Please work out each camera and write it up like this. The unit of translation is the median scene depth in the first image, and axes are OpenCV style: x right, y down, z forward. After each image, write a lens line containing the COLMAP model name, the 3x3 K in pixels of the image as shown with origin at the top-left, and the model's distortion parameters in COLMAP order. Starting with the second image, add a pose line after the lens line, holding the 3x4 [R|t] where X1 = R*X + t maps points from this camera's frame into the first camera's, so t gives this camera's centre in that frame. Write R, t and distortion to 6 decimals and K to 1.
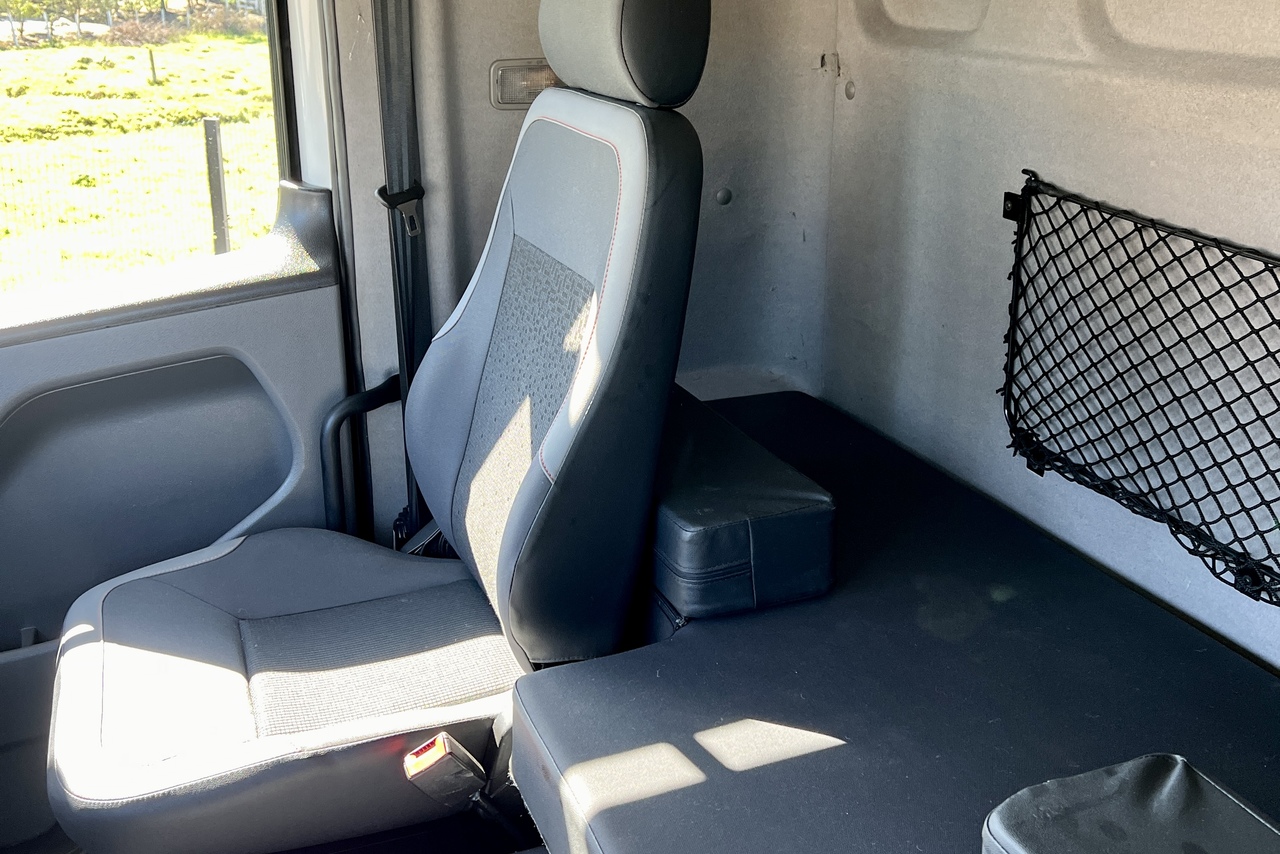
lens RADIAL K [[1284.4, 0, 638.7], [0, 1284.4, 426.5], [0, 0, 1]] dist [0.041924, 0.000000]
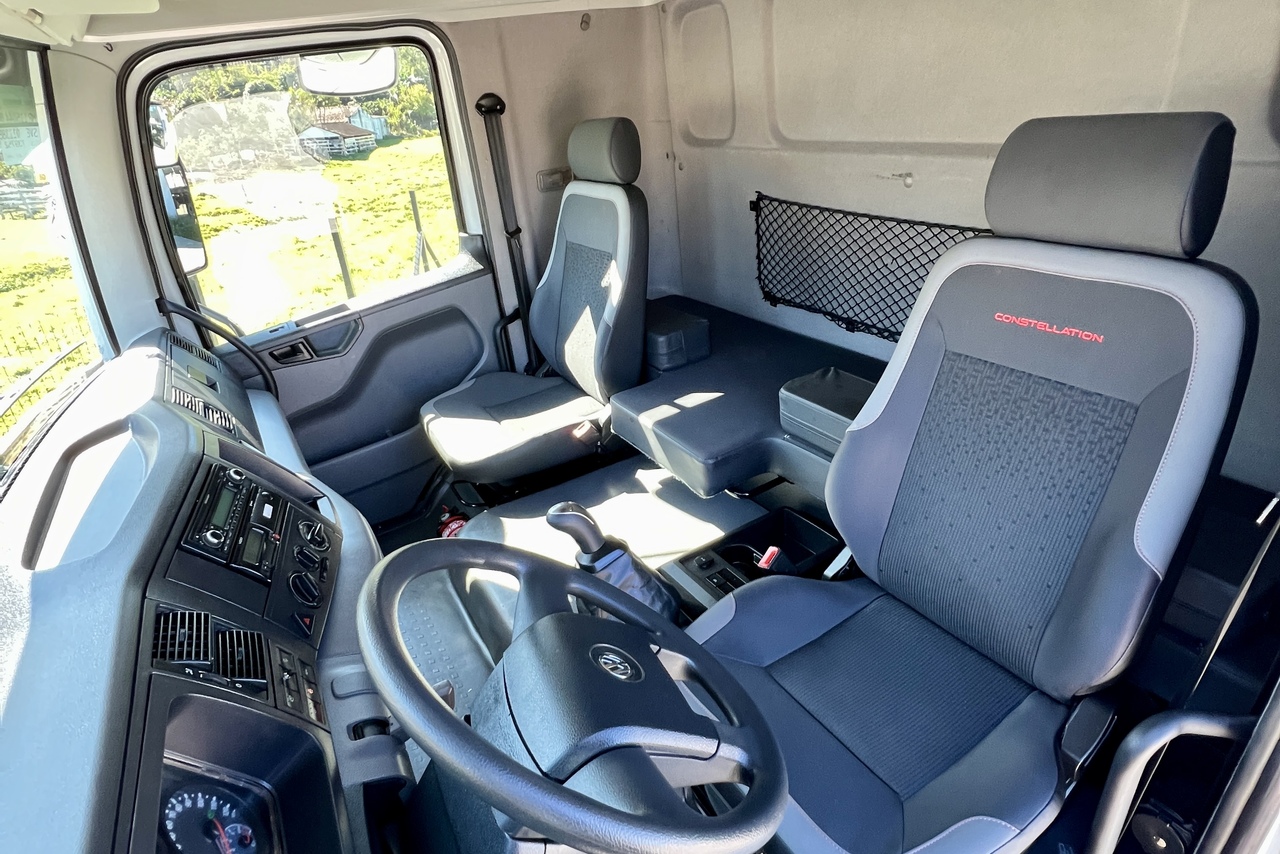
lens RADIAL K [[674.5, 0, 638.2], [0, 674.5, 433.7], [0, 0, 1]] dist [0.011266, 0.002153]
pose [[0.980646, -0.161362, 0.110886, -0.166482], [0.146827, 0.980754, 0.128698, 0.072762], [-0.129519, -0.109926, 0.985465, -0.376789]]
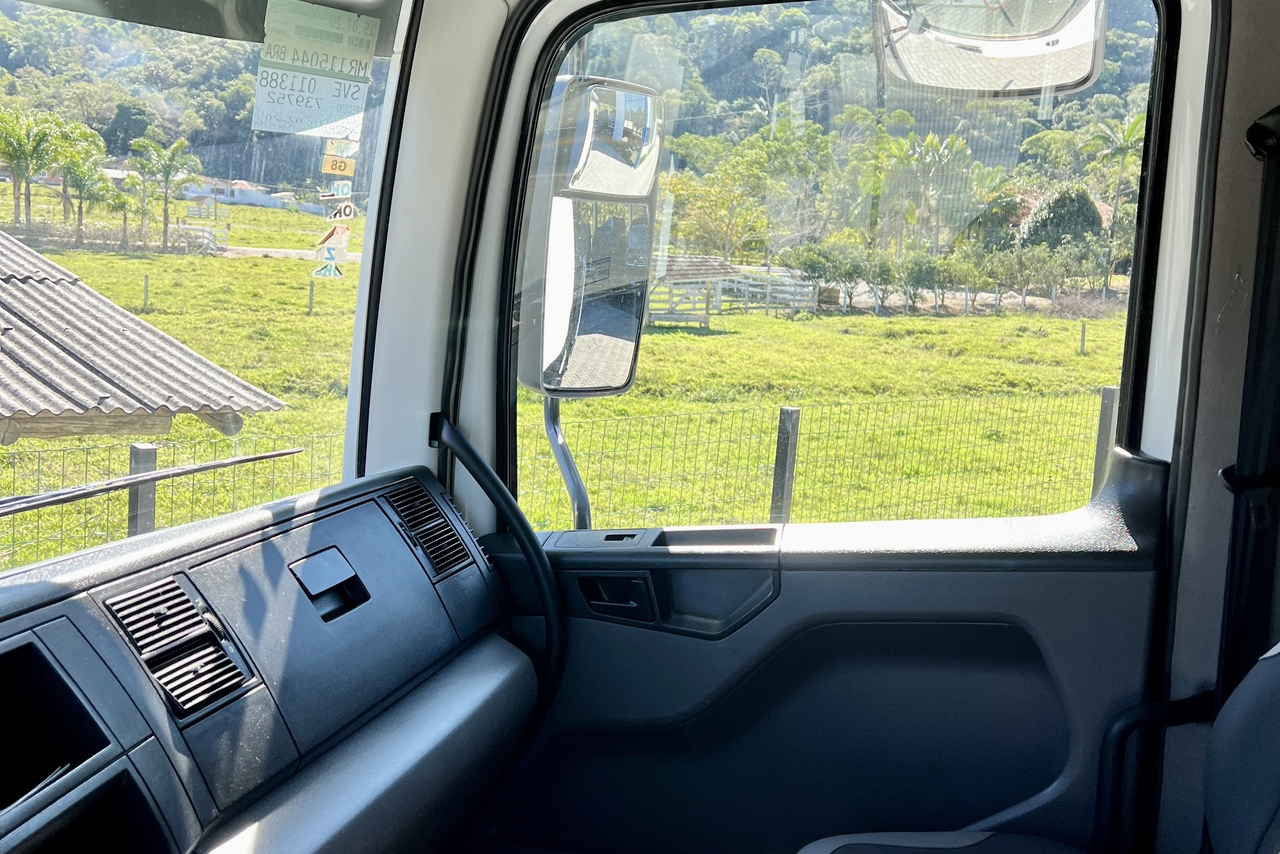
lens RADIAL K [[1284.4, 0, 640.2], [0, 1284.4, 427.4], [0, 0, 1]] dist [0.041924, 0.000000]
pose [[0.776060, 0.114734, -0.620135, 0.025421], [-0.237491, 0.964094, -0.118834, -0.019237], [0.584234, 0.239498, 0.775443, 0.118696]]
